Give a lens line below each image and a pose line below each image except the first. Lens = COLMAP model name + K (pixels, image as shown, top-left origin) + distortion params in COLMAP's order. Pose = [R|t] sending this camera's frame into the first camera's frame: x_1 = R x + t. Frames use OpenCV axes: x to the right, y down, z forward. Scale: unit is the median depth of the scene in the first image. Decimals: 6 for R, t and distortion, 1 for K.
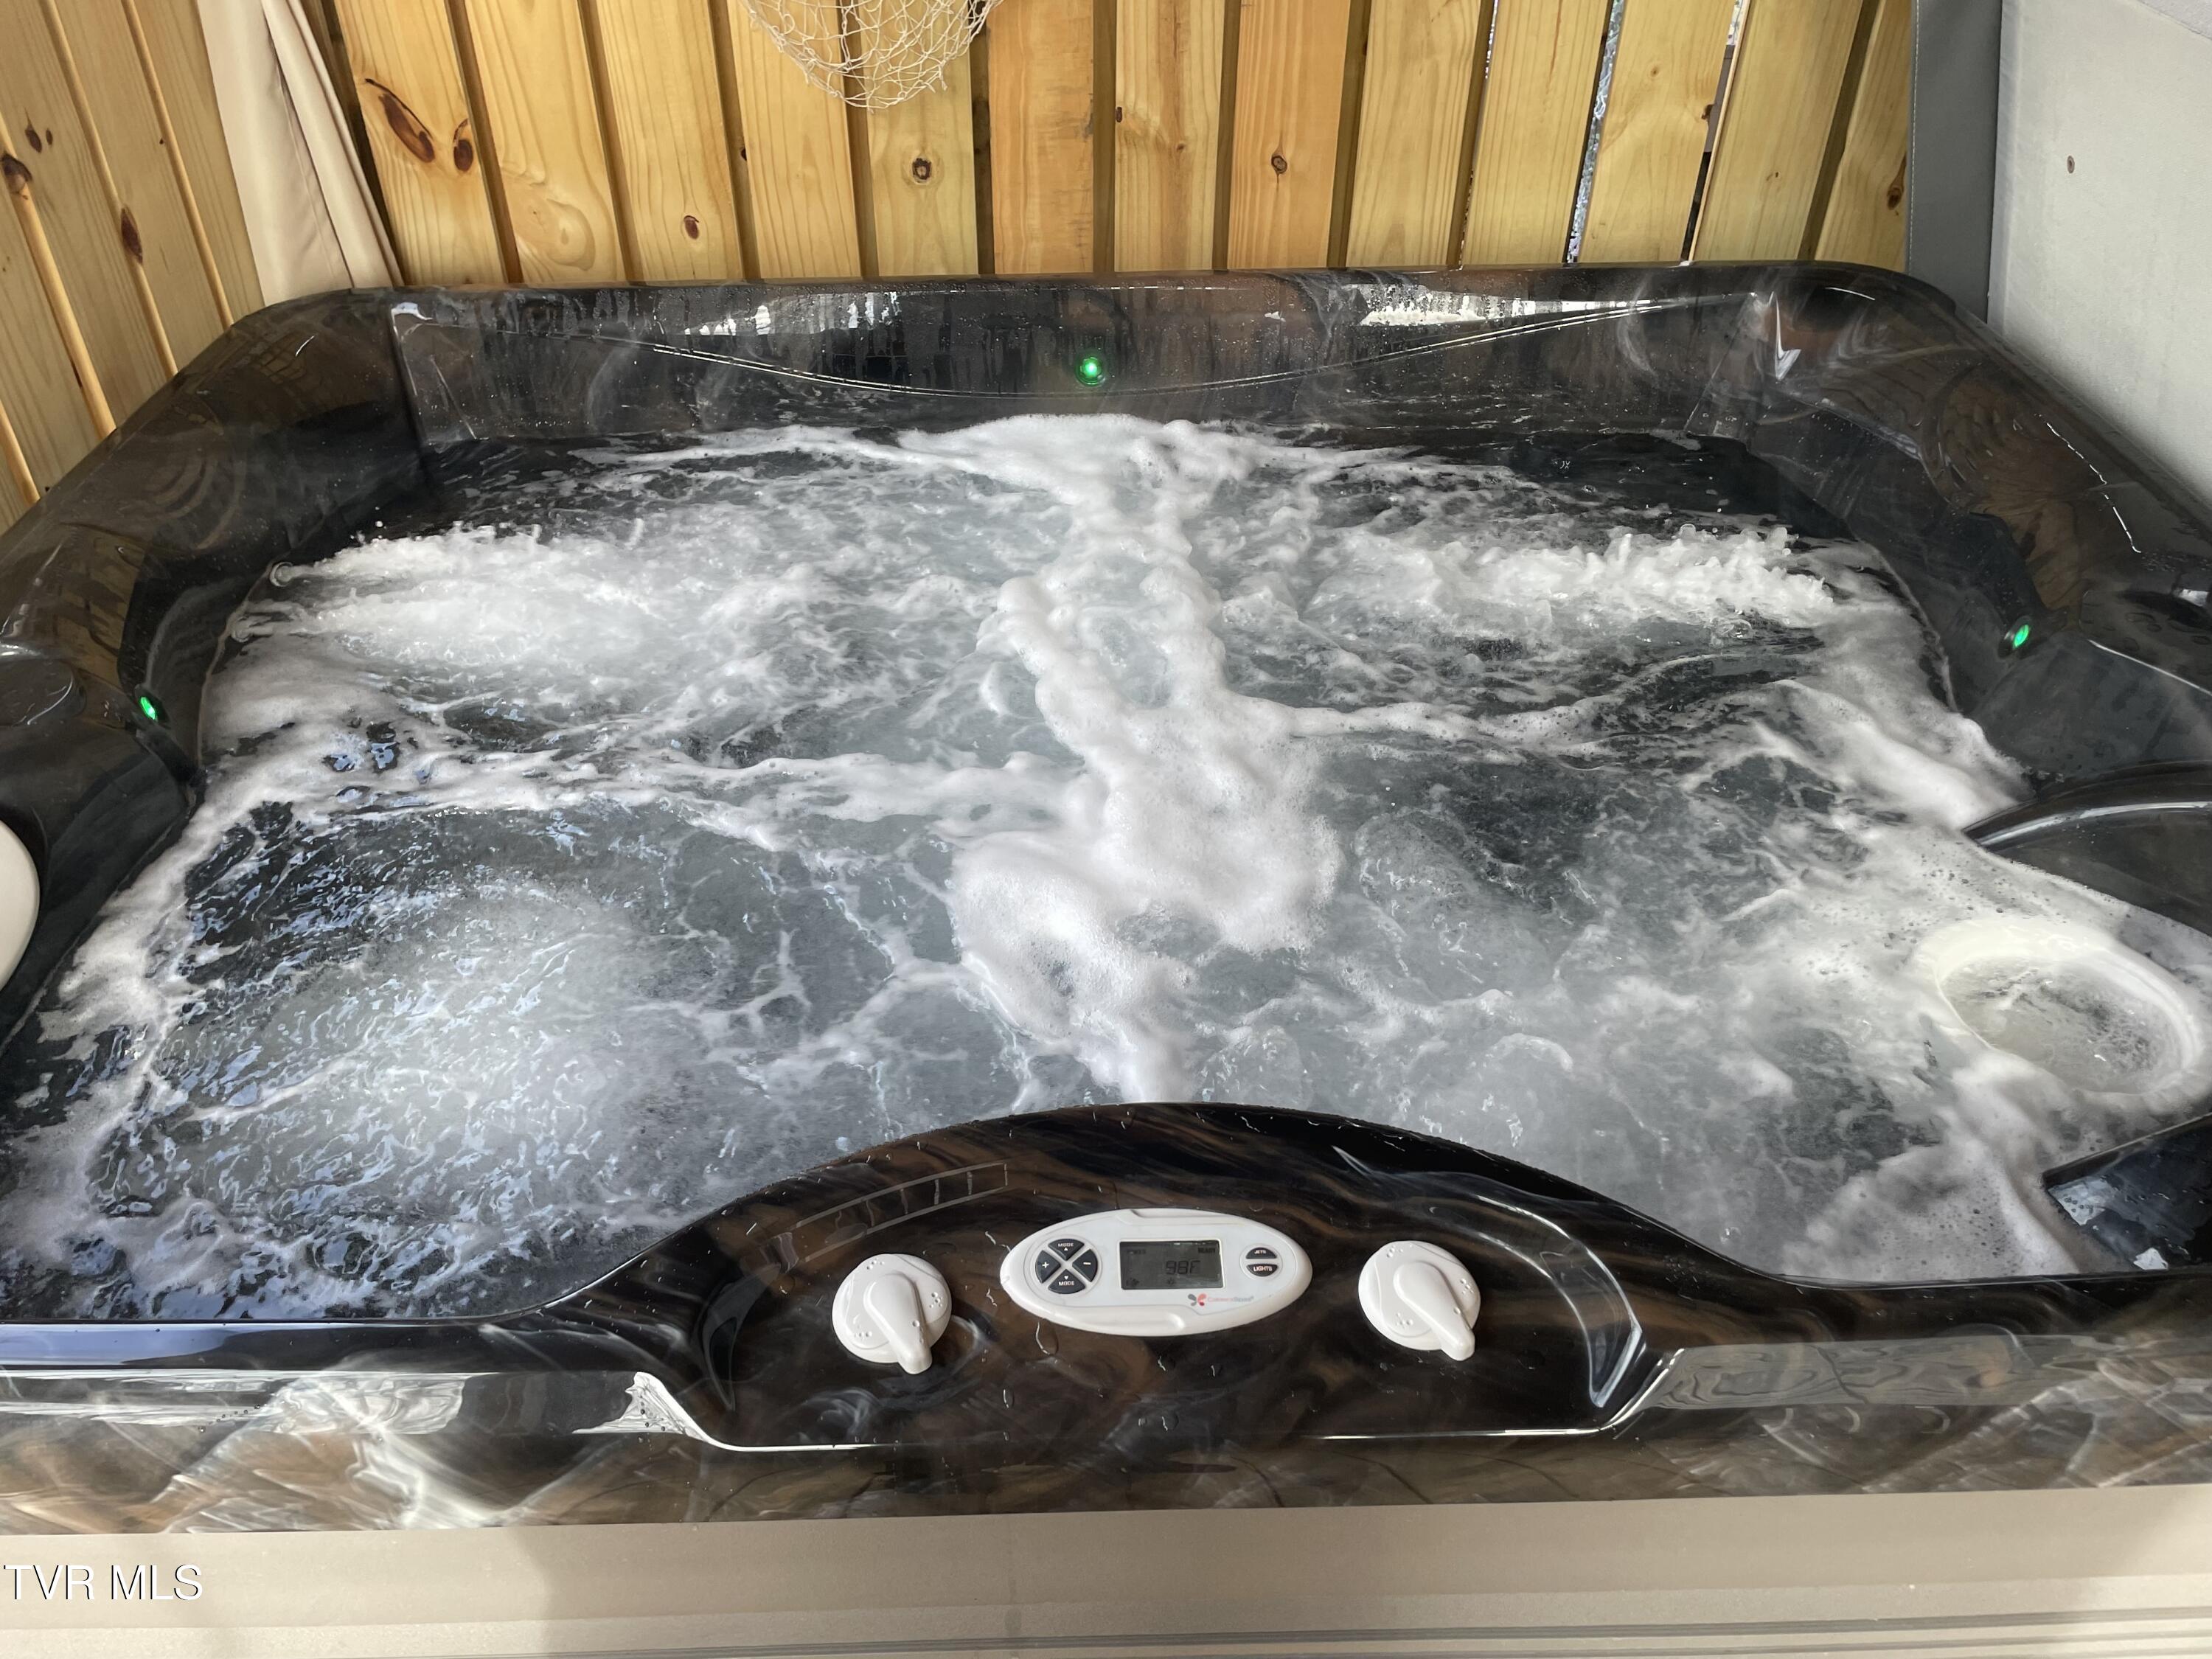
lens RADIAL K [[1659.6, 0, 1092.6], [0, 1659.6, 828.0], [0, 0, 1]] dist [0.111199, -0.139642]
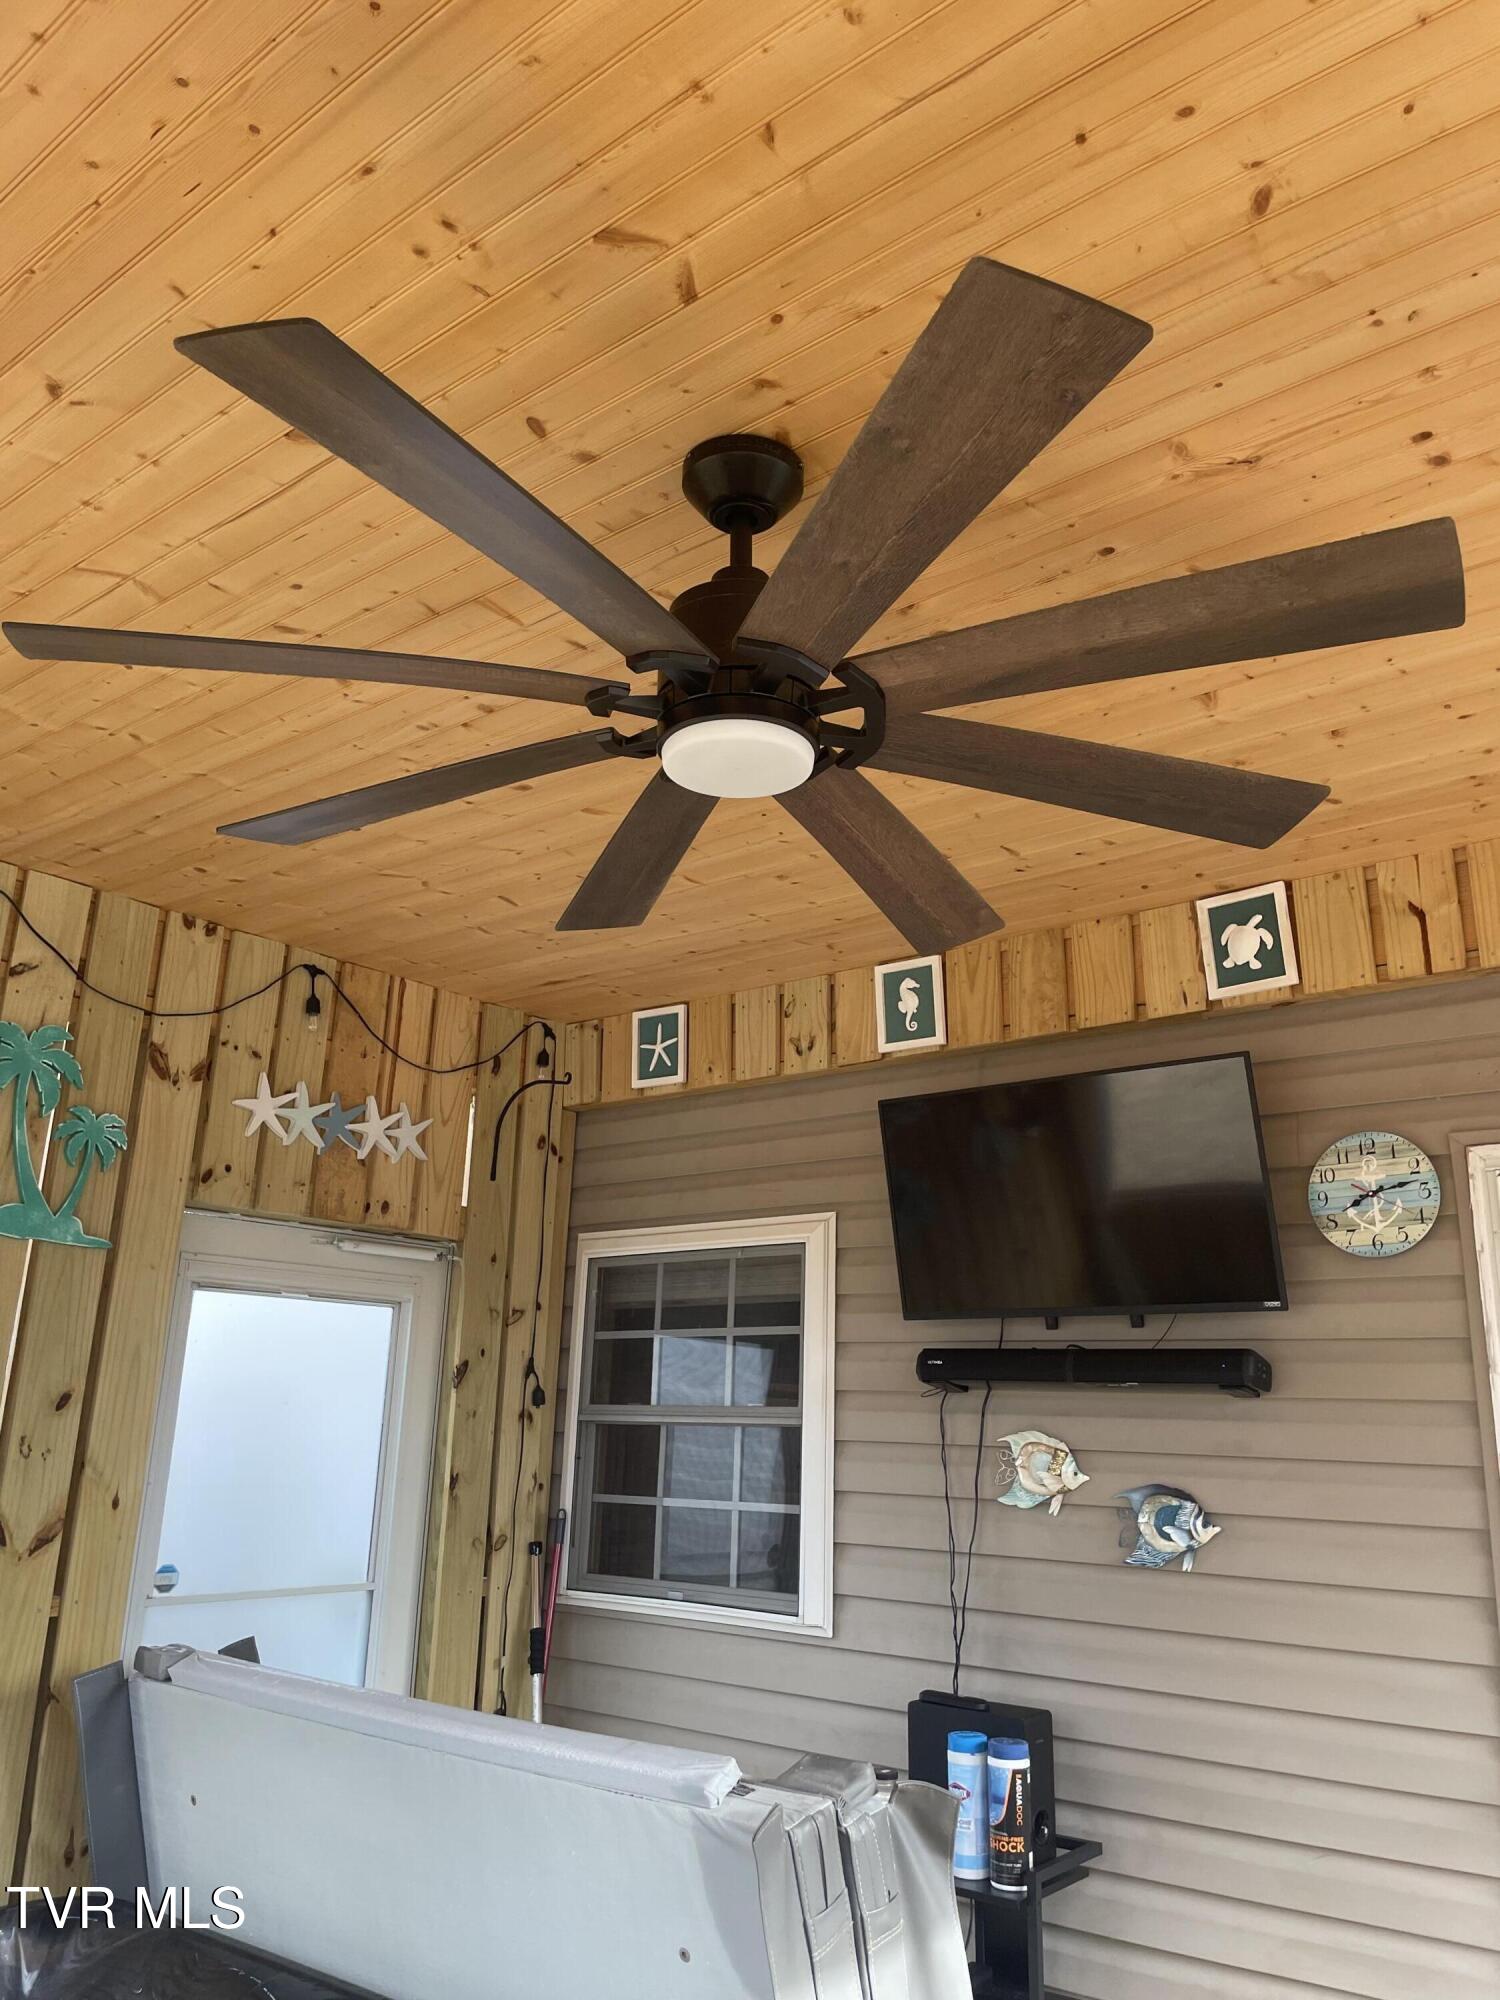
lens RADIAL K [[1461.1, 0, 750.0], [0, 1461.1, 1000.0], [0, 0, 1]] dist [-0.029147, 0.003700]
pose [[0.630341, 0.244197, 0.736911, -0.256203], [0.456107, 0.651635, -0.606085, 0.166011], [-0.628201, 0.718150, 0.299372, -0.261390]]
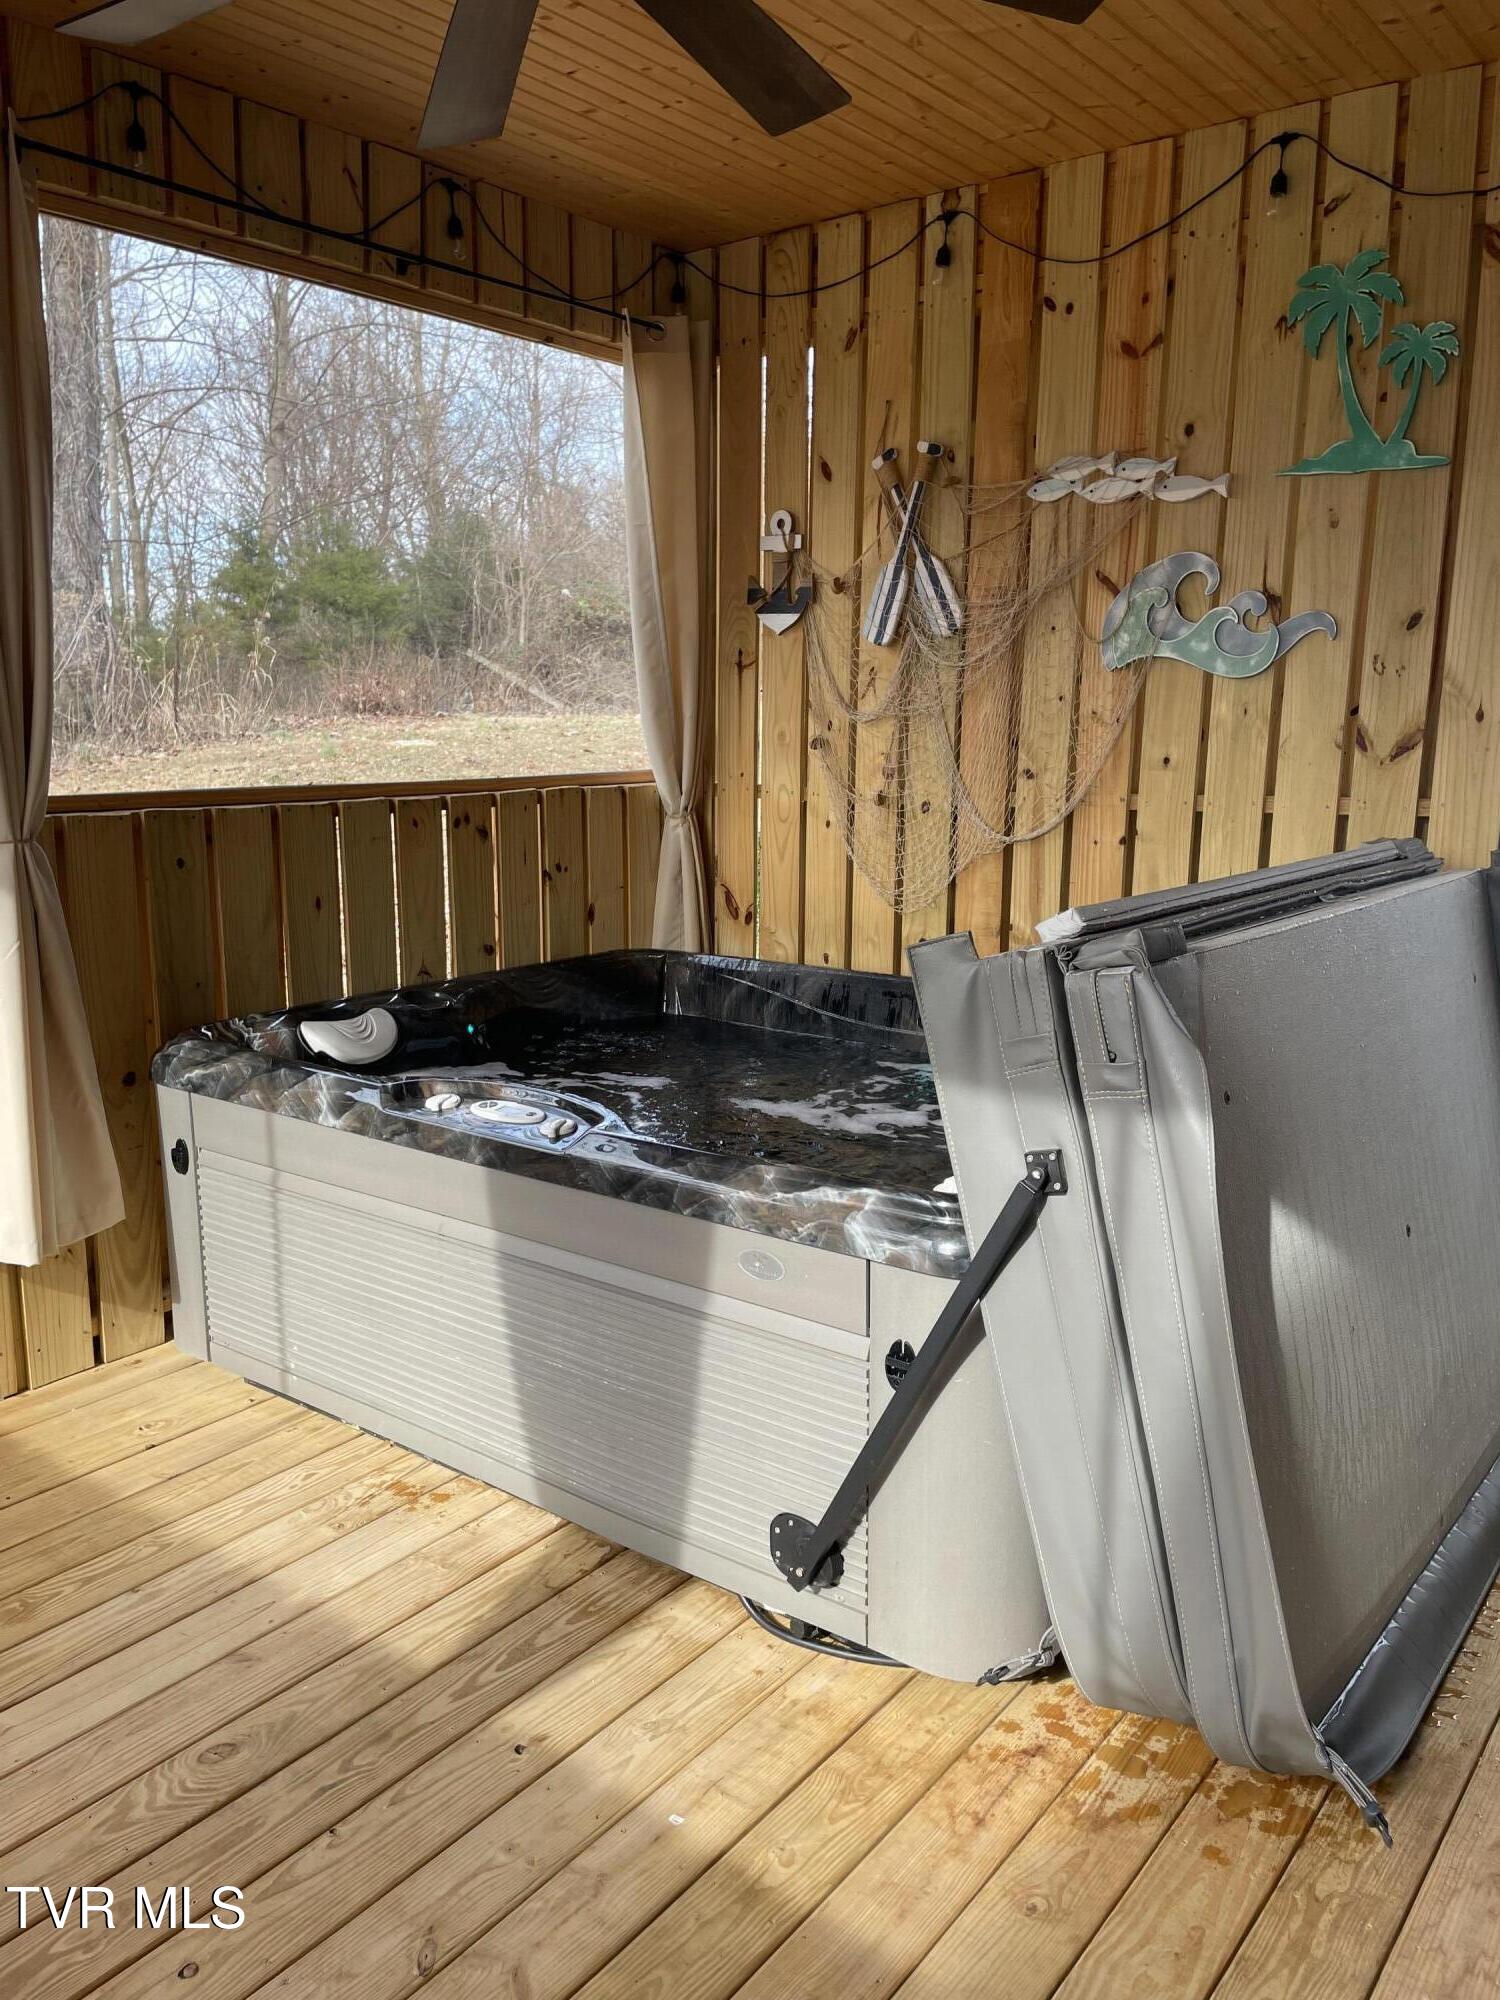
lens RADIAL K [[1497.8, 0, 750.0], [0, 1497.8, 1000.0], [0, 0, 1]] dist [0.120645, -0.161259]
pose [[0.780451, 0.122010, -0.613197, 0.942525], [-0.386258, 0.865311, -0.319439, 0.361554], [0.491631, 0.486159, 0.722460, -0.416699]]
